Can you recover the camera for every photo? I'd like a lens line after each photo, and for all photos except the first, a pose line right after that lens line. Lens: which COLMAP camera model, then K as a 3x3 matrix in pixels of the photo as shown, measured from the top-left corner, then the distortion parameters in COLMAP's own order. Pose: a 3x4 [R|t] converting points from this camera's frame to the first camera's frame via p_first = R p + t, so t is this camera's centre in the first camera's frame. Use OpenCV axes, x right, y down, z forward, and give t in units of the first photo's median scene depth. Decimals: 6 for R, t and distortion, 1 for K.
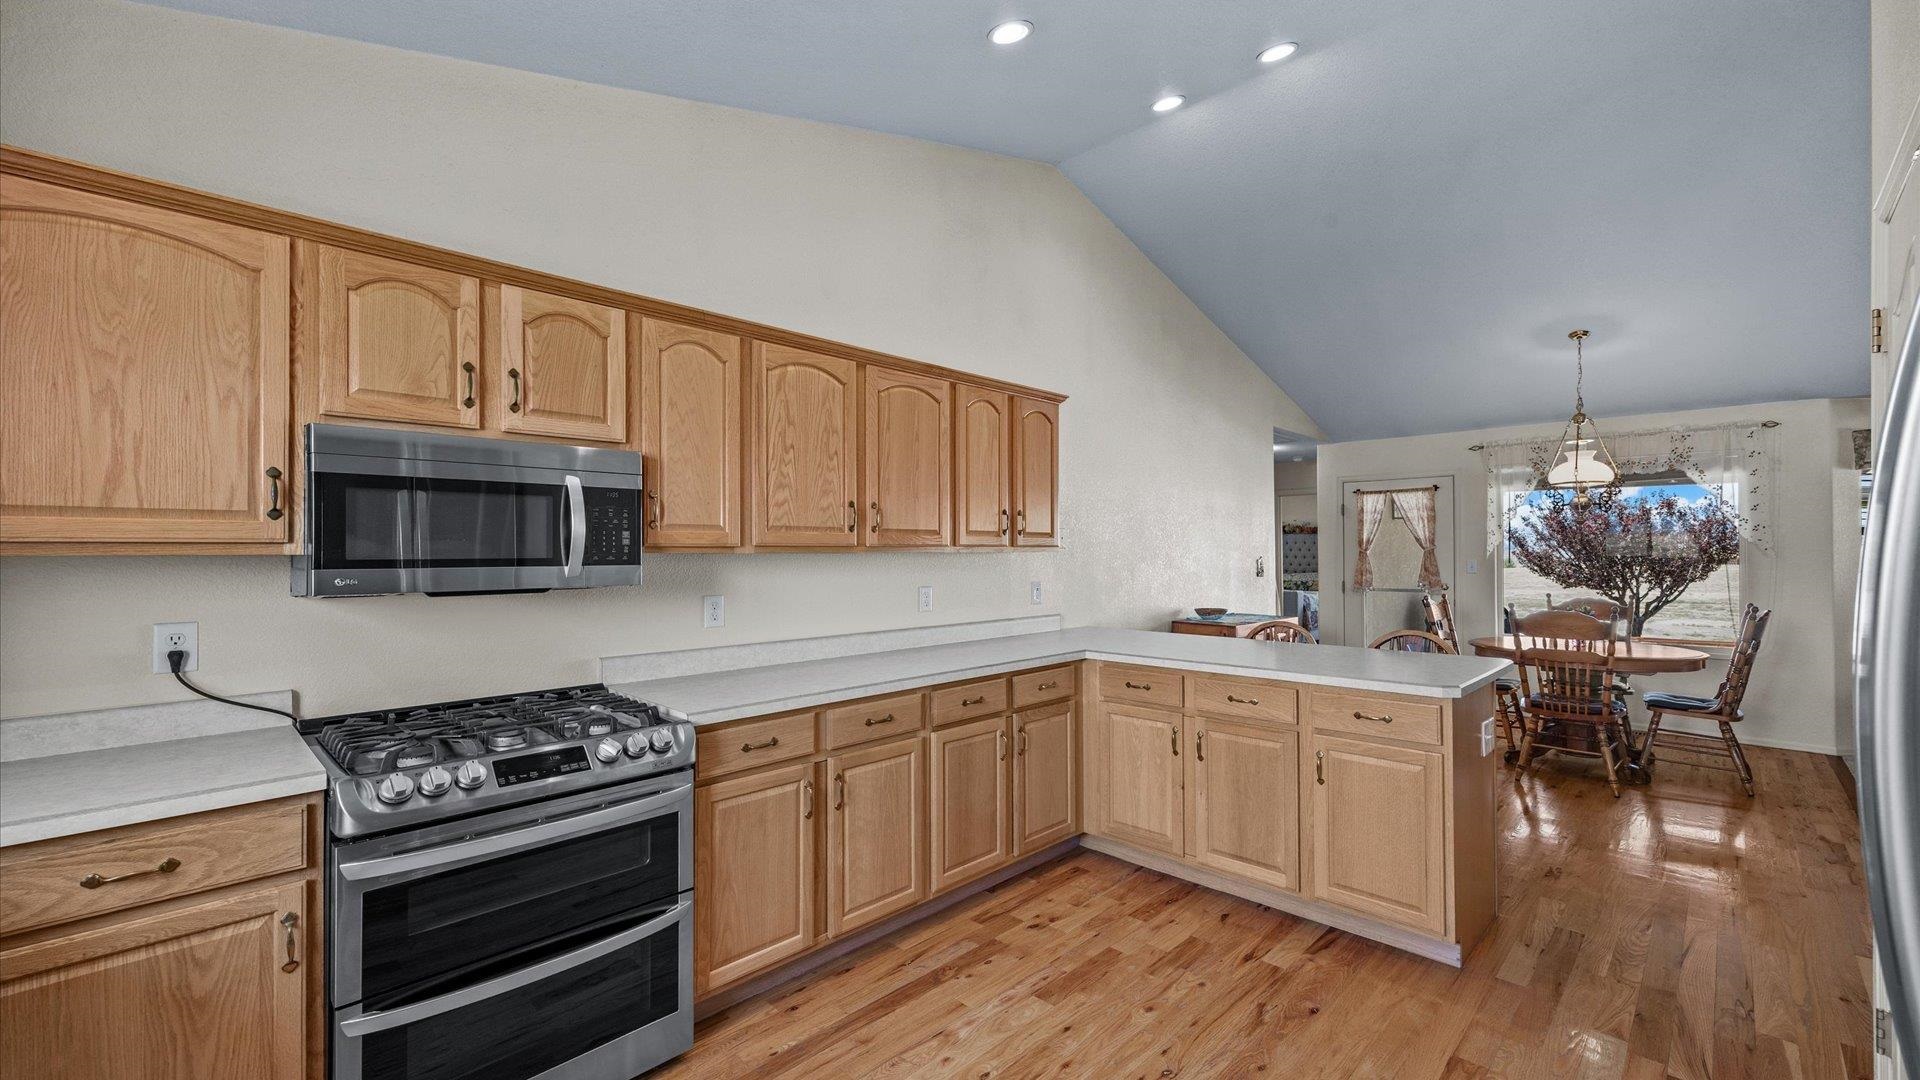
lens RADIAL K [[777.7, 0, 952.9], [0, 777.7, 545.0], [0, 0, 1]] dist [0.003966, 0.000302]
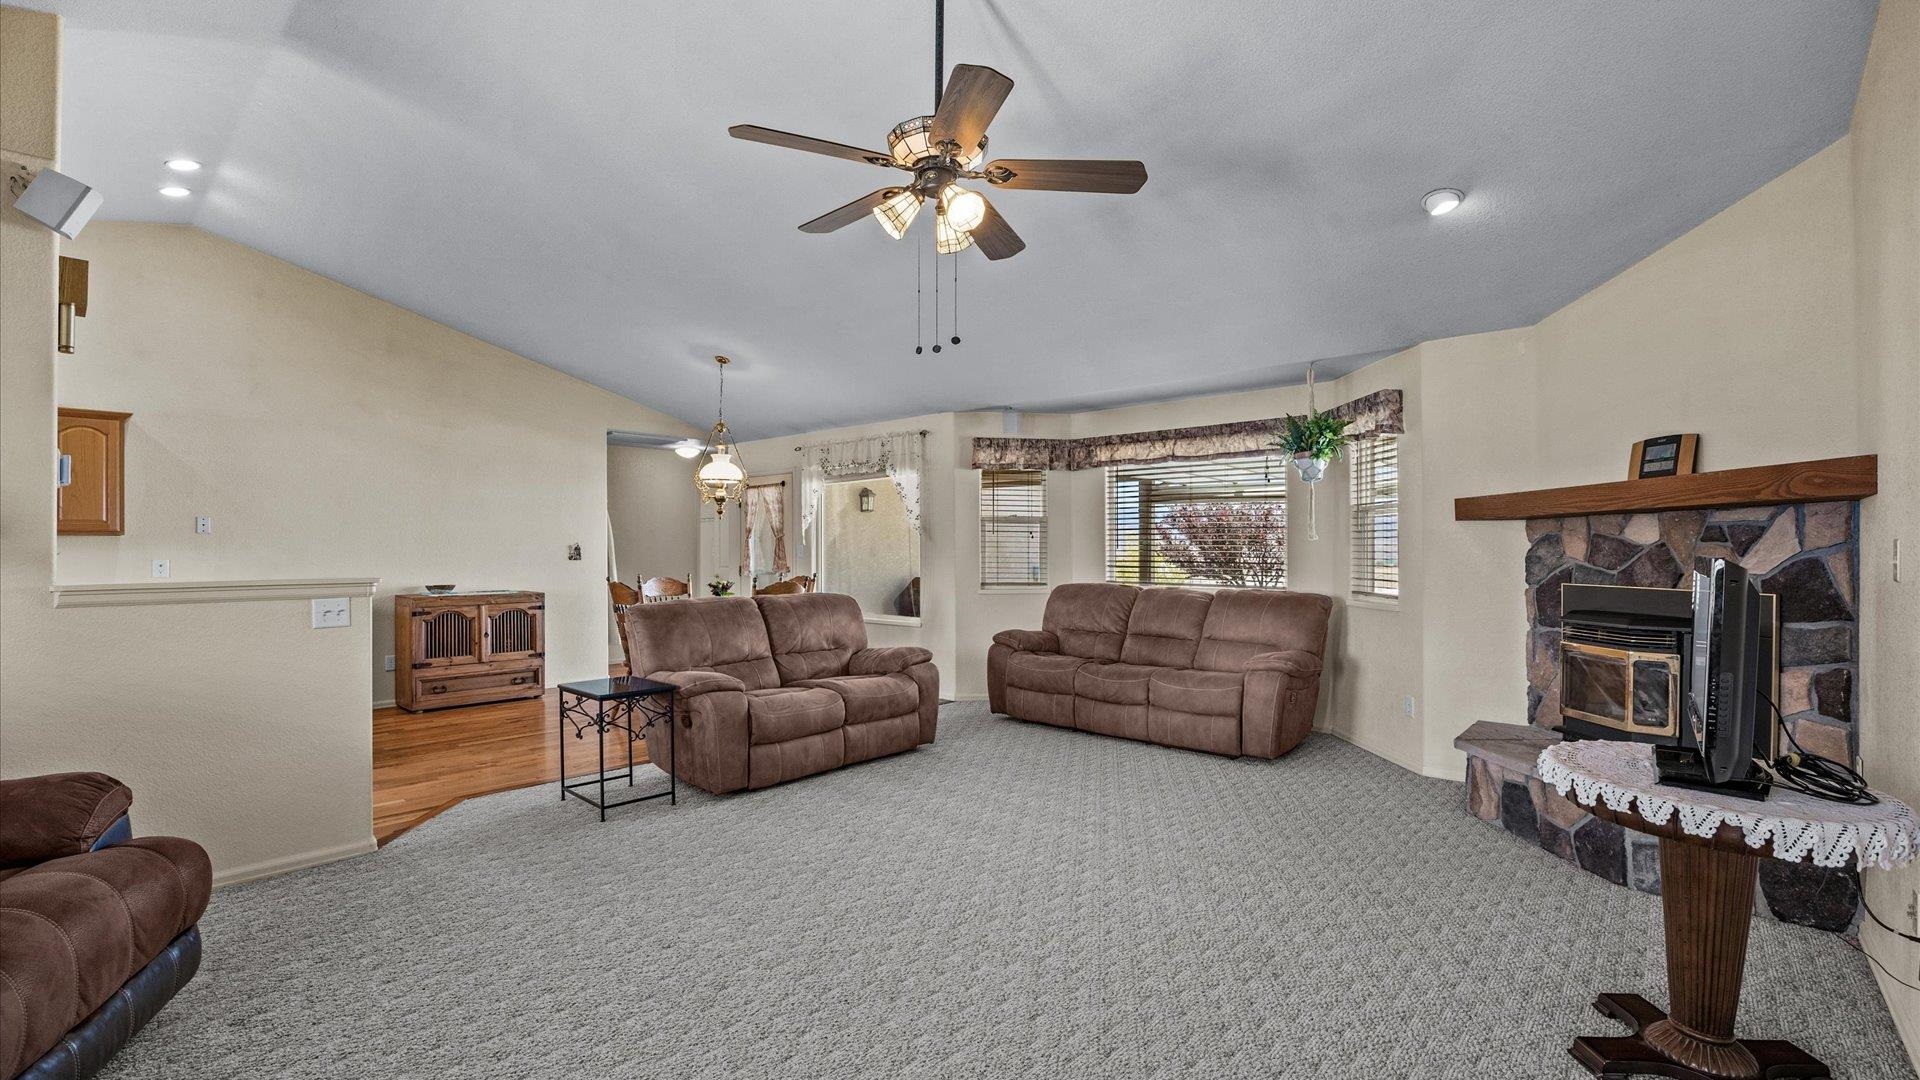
lens RADIAL K [[836.1, 0, 983.2], [0, 836.1, 541.4], [0, 0, 1]] dist [-0.015259, 0.001759]
pose [[0.998380, -0.002877, 0.056823, 0.847890], [0.002855, 0.999996, 0.000469, 0.012534], [-0.056825, -0.000306, 0.998384, -0.251444]]
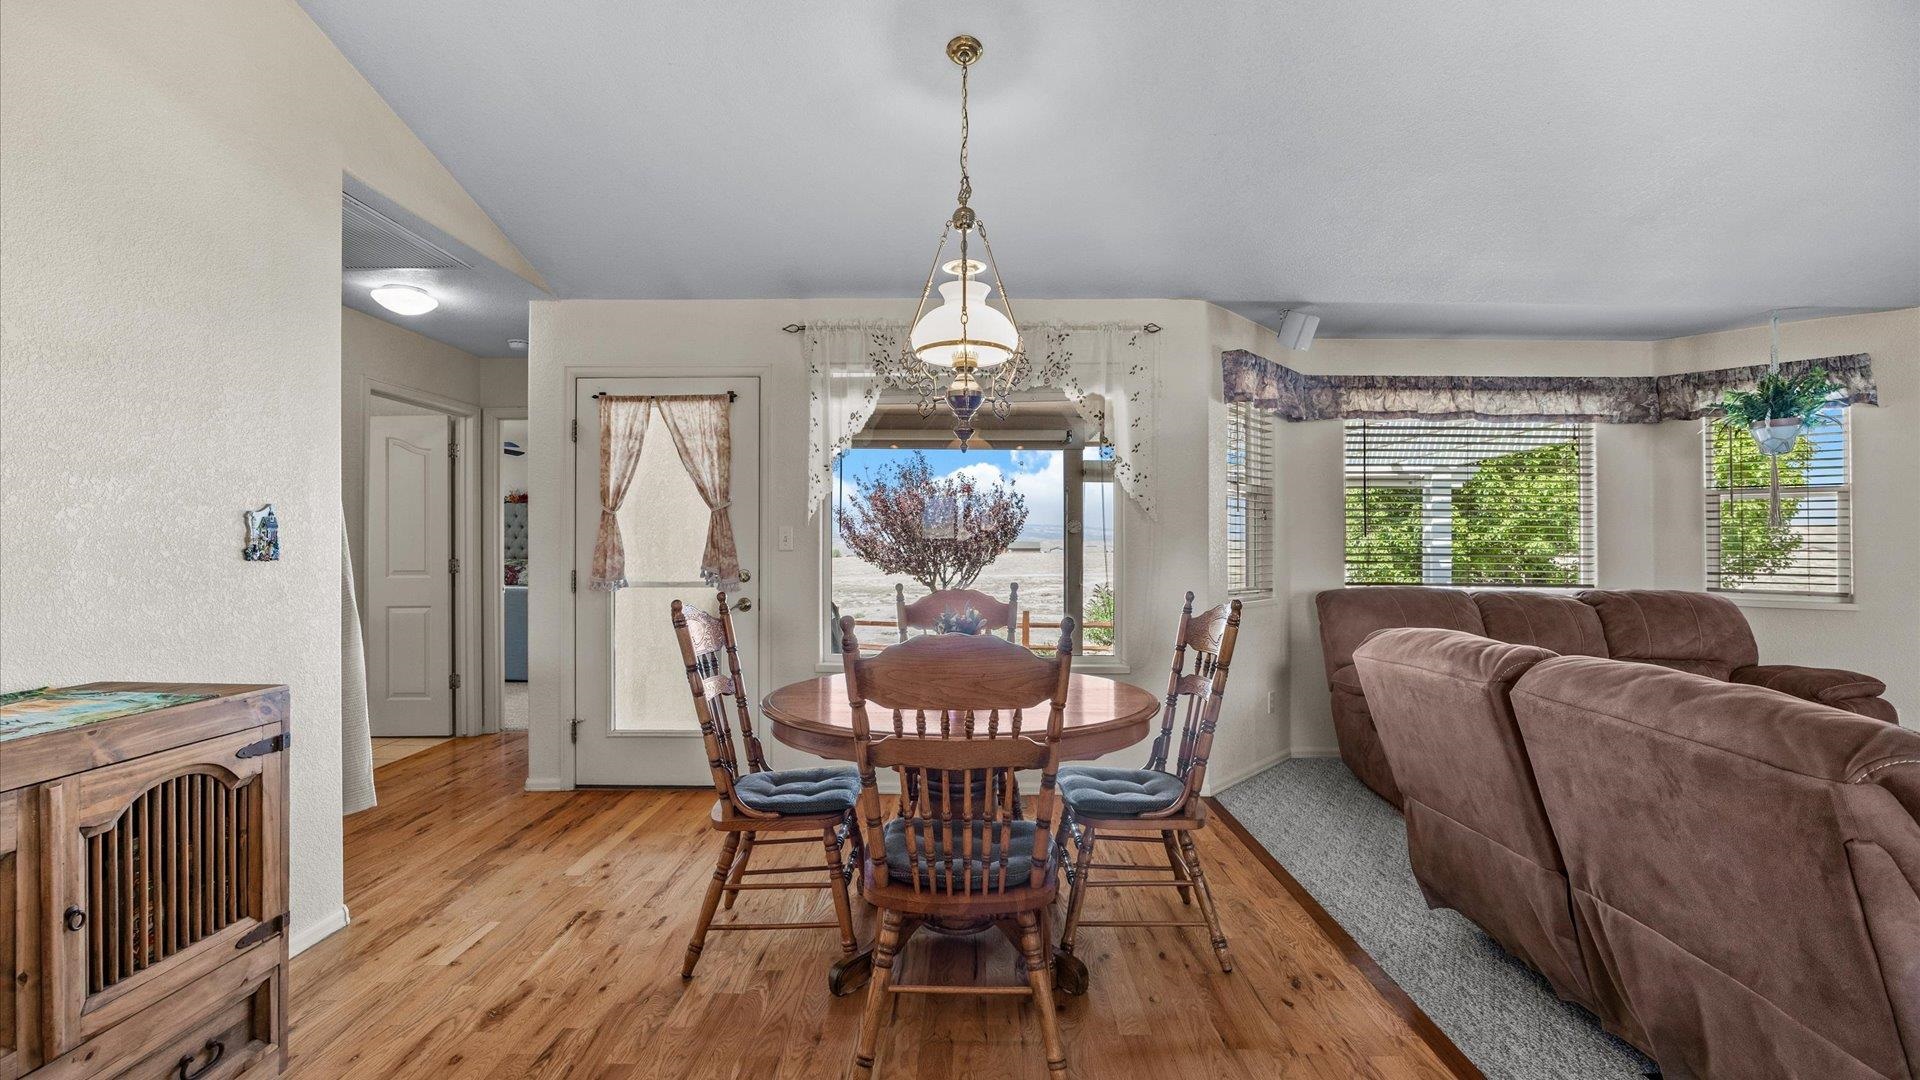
lens RADIAL K [[836.1, 0, 957.4], [0, 836.1, 539.7], [0, 0, 1]] dist [-0.015259, 0.001759]
pose [[0.722479, 0.004599, 0.691377, 0.330682], [-0.007580, 0.999970, 0.001269, 0.025534], [-0.691351, -0.006157, 0.722493, 0.467634]]
